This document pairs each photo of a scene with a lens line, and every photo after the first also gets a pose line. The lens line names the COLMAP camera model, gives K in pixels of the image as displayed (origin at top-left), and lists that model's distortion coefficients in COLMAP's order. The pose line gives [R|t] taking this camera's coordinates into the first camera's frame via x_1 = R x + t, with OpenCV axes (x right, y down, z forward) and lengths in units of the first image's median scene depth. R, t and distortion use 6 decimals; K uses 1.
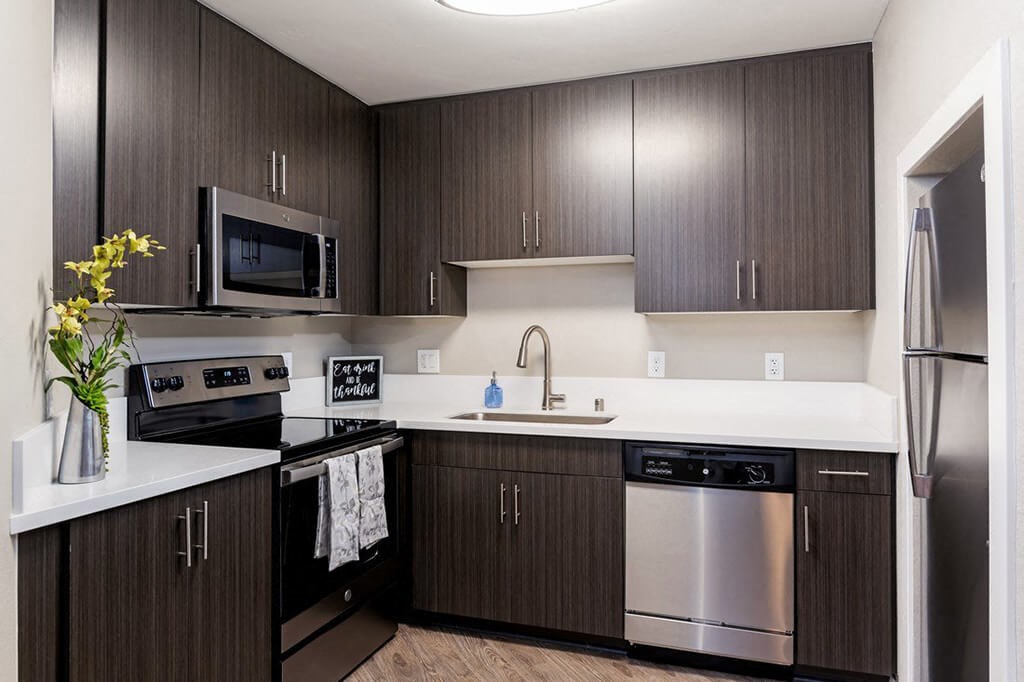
lens RADIAL K [[659.1, 0, 490.1], [0, 659.1, 328.3], [0, 0, 1]] dist [-0.002114, 0.000363]
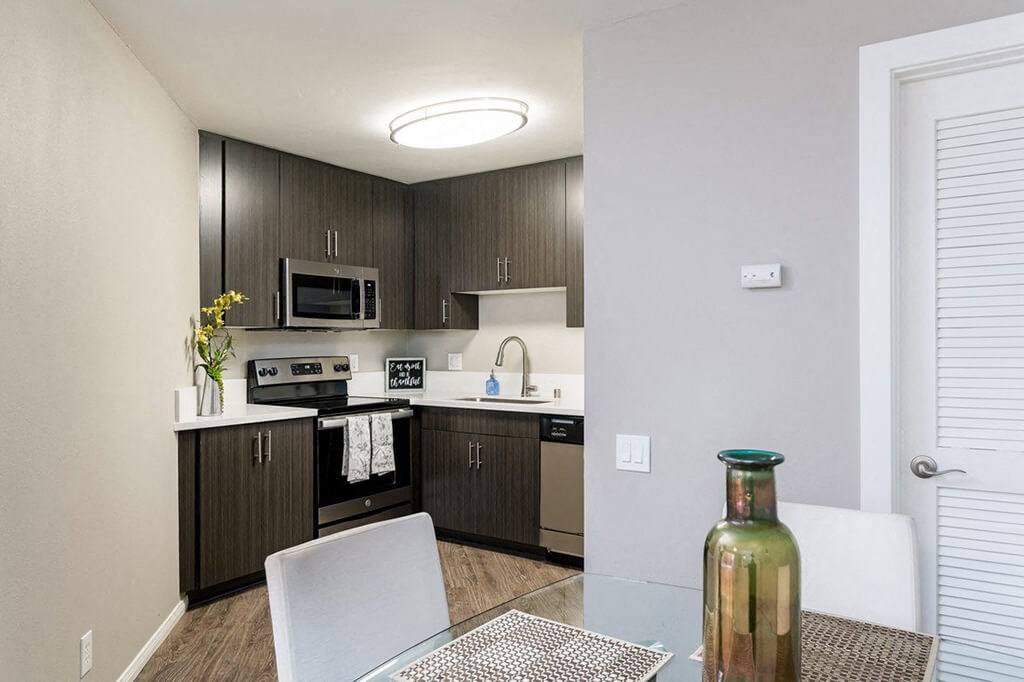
lens RADIAL K [[721.8, 0, 512.0], [0, 721.8, 341.0], [0, 0, 1]] dist [0.000365, -0.000440]
pose [[0.963930, -0.000339, -0.266155, 0.580978], [0.002932, 0.999952, 0.009343, -0.010706], [0.266139, -0.009786, 0.963885, -0.598951]]
